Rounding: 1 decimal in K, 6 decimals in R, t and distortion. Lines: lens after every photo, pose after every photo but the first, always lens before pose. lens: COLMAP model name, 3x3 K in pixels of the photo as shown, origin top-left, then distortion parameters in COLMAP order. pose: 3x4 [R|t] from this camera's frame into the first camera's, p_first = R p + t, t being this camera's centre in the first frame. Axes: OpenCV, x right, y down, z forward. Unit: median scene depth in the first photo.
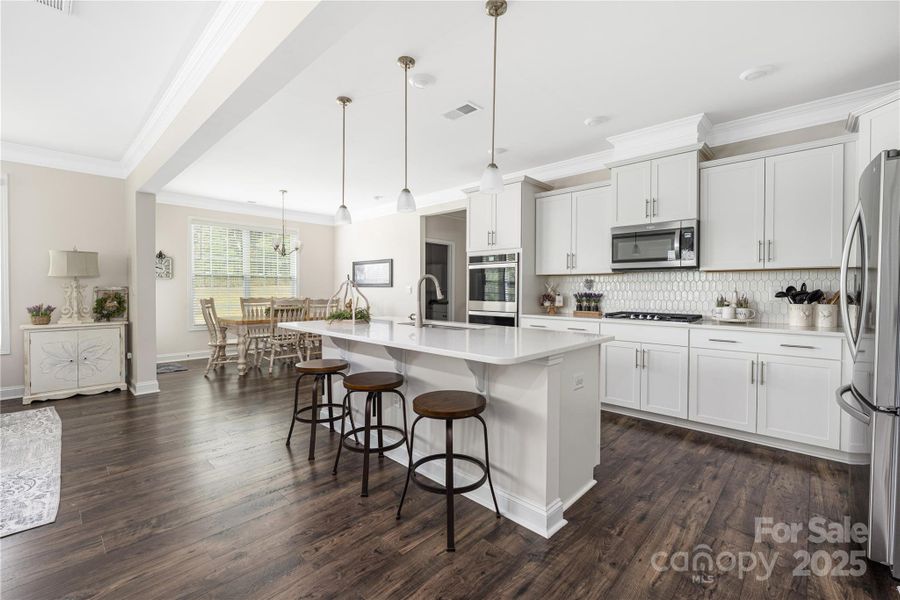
lens RADIAL K [[387.4, 0, 450.9], [0, 387.4, 293.9], [0, 0, 1]] dist [-0.006576, 0.000239]
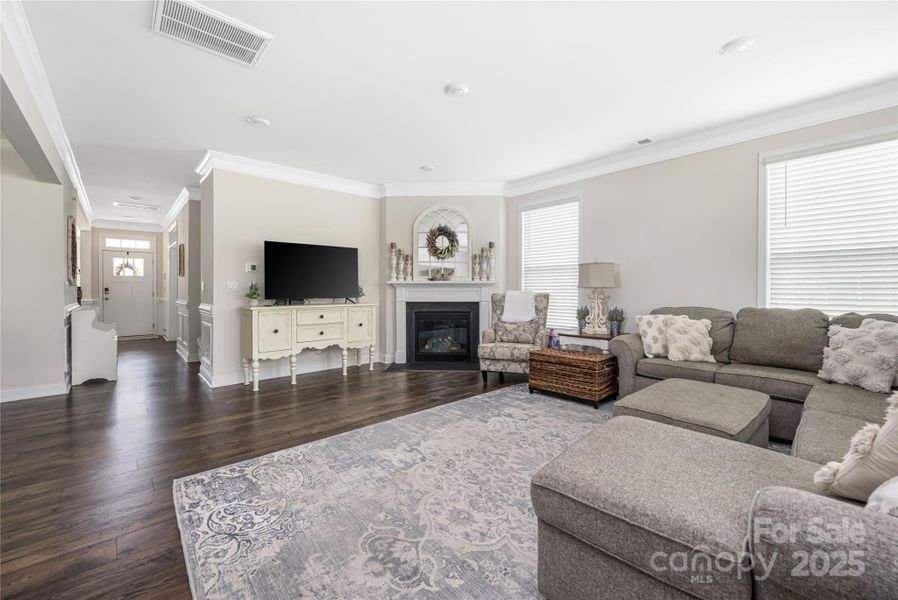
lens RADIAL K [[365.8, 0, 446.2], [0, 365.8, 293.5], [0, 0, 1]] dist [-0.003833, -0.000247]
pose [[-0.996905, -0.001351, 0.078606, -0.872352], [0.000507, 0.999721, 0.023611, 0.000194], [-0.078616, 0.023578, -0.996626, 0.908289]]
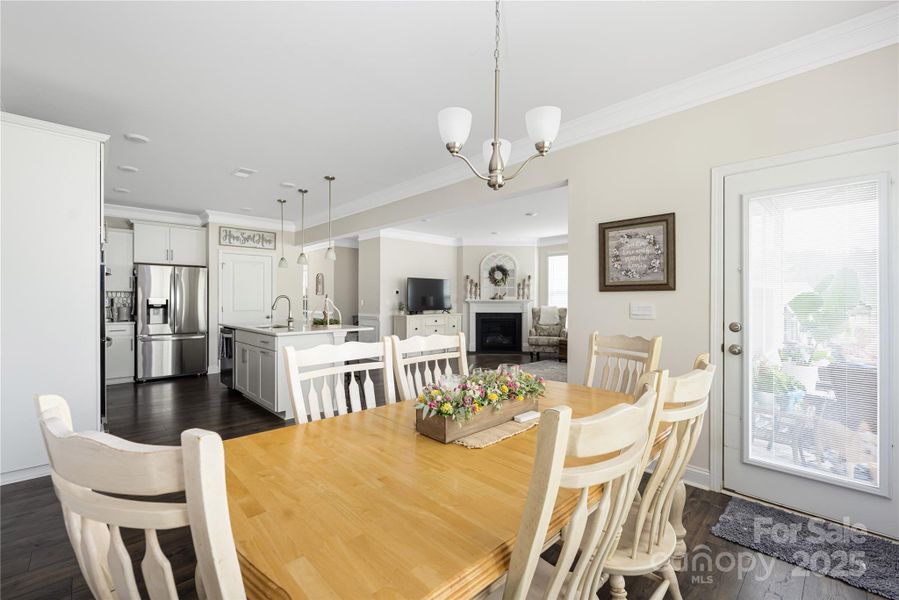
lens RADIAL K [[387.0, 0, 449.8], [0, 387.0, 299.0], [0, 0, 1]] dist [-0.006576, 0.000239]
pose [[-0.998894, -0.005068, 0.046750, -0.589460], [-0.004630, 0.999944, 0.009469, -0.035842], [-0.046796, 0.009243, -0.998862, 1.786582]]
